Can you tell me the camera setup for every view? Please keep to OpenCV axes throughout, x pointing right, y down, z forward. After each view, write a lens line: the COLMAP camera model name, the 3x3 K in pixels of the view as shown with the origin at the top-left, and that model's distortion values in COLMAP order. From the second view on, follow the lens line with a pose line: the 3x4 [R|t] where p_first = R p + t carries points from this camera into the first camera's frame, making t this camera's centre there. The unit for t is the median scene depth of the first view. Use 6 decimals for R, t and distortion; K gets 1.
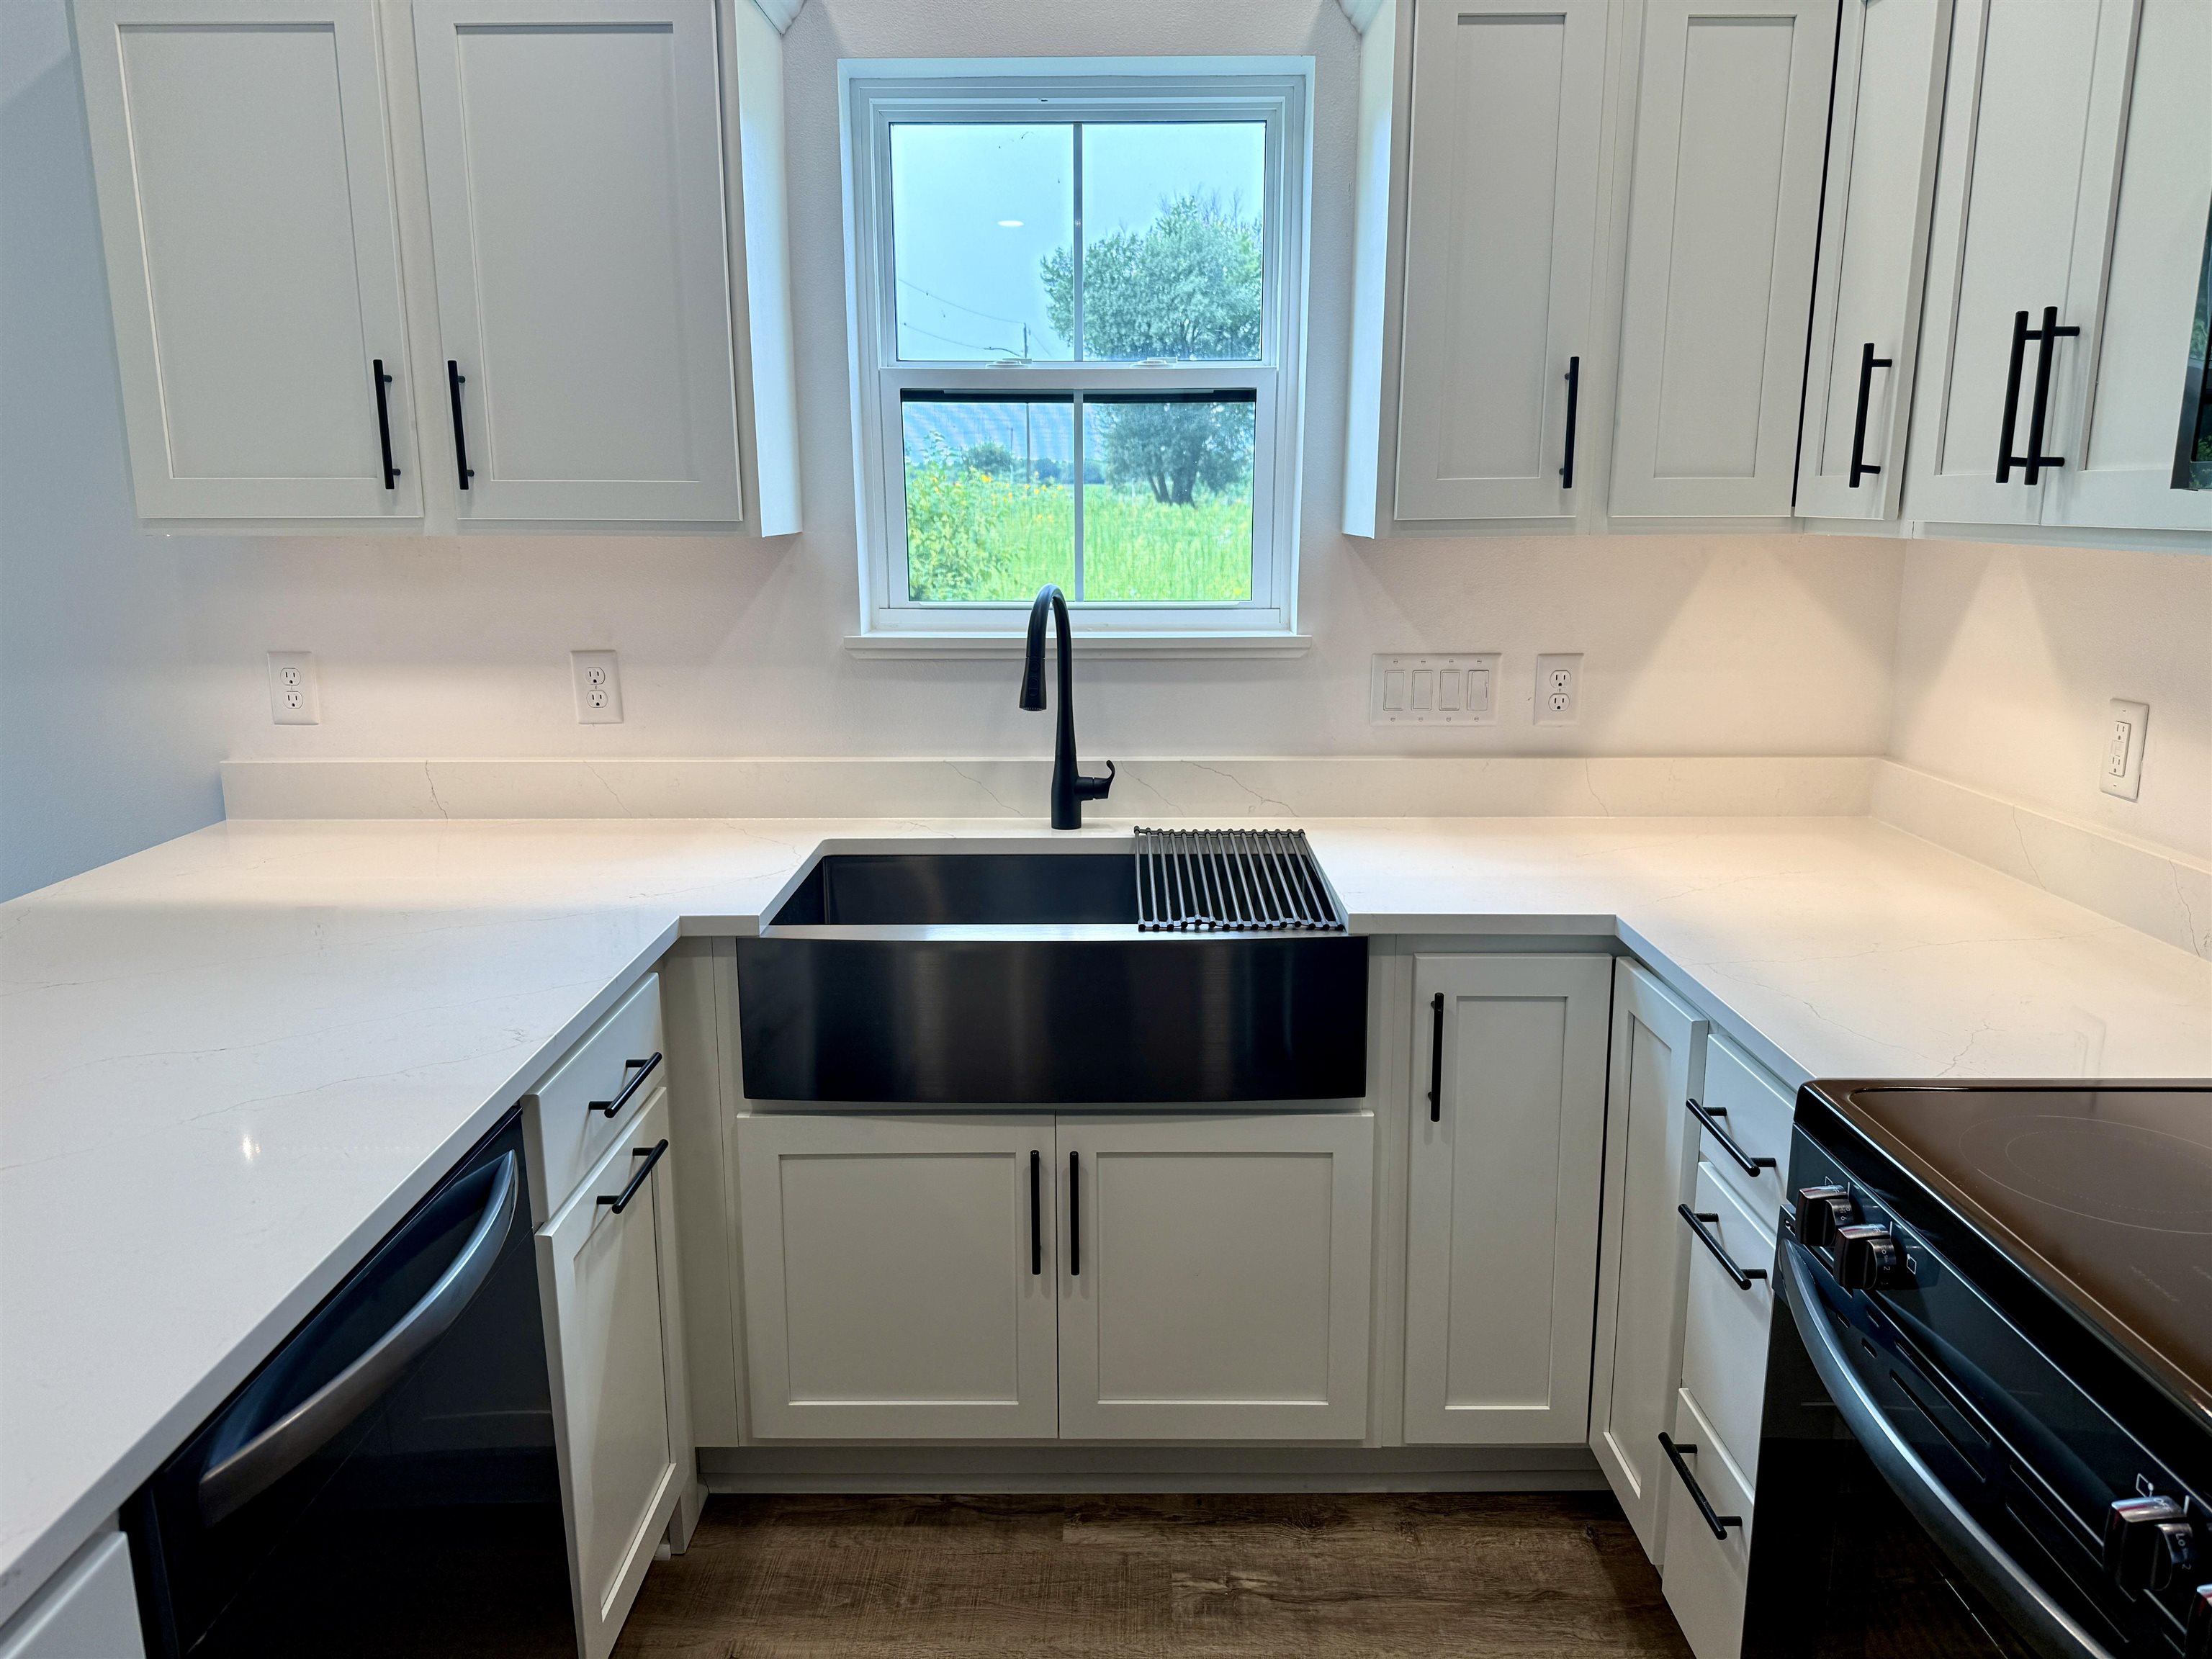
lens RADIAL K [[1591.9, 0, 1064.4], [0, 1591.9, 832.9], [0, 0, 1]] dist [0.064264, -0.077119]
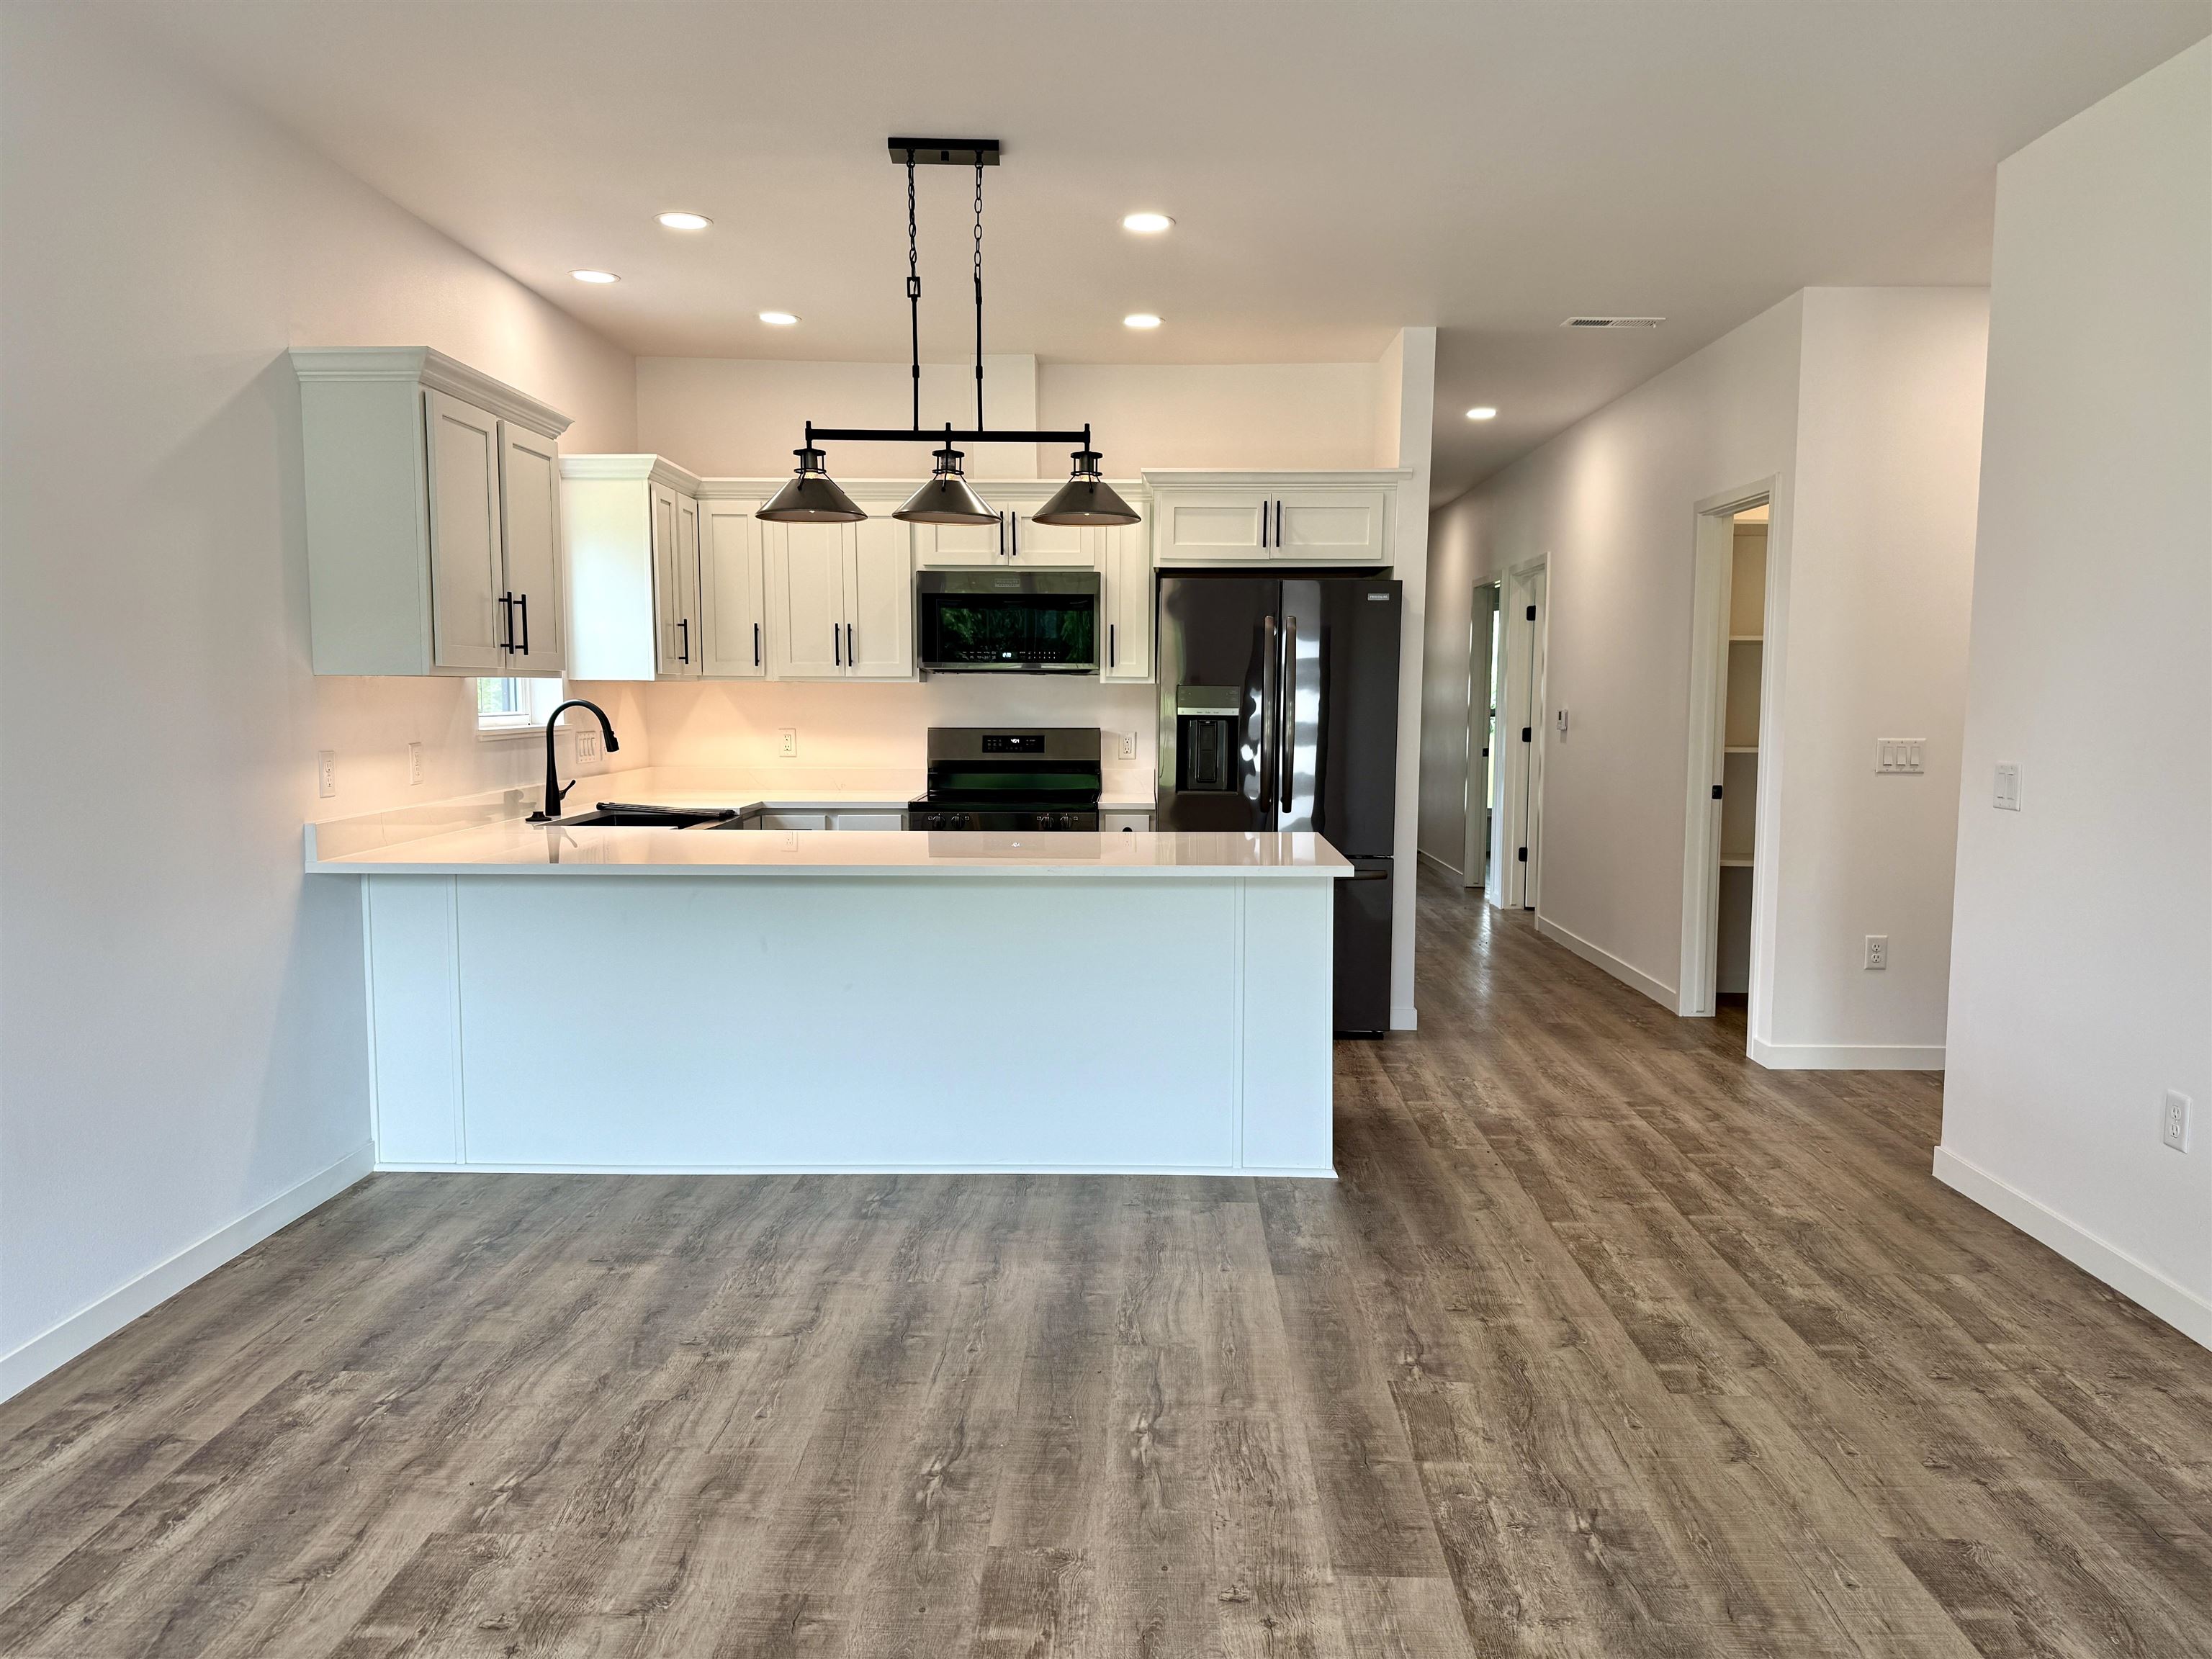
lens RADIAL K [[1591.9, 0, 1127.3], [0, 1591.9, 846.3], [0, 0, 1]] dist [0.064264, -0.077119]
pose [[-0.016902, -0.092223, 0.995595, -2.177919], [0.204797, 0.974307, 0.093728, -0.006587], [-0.978659, 0.205479, 0.002419, 0.252996]]
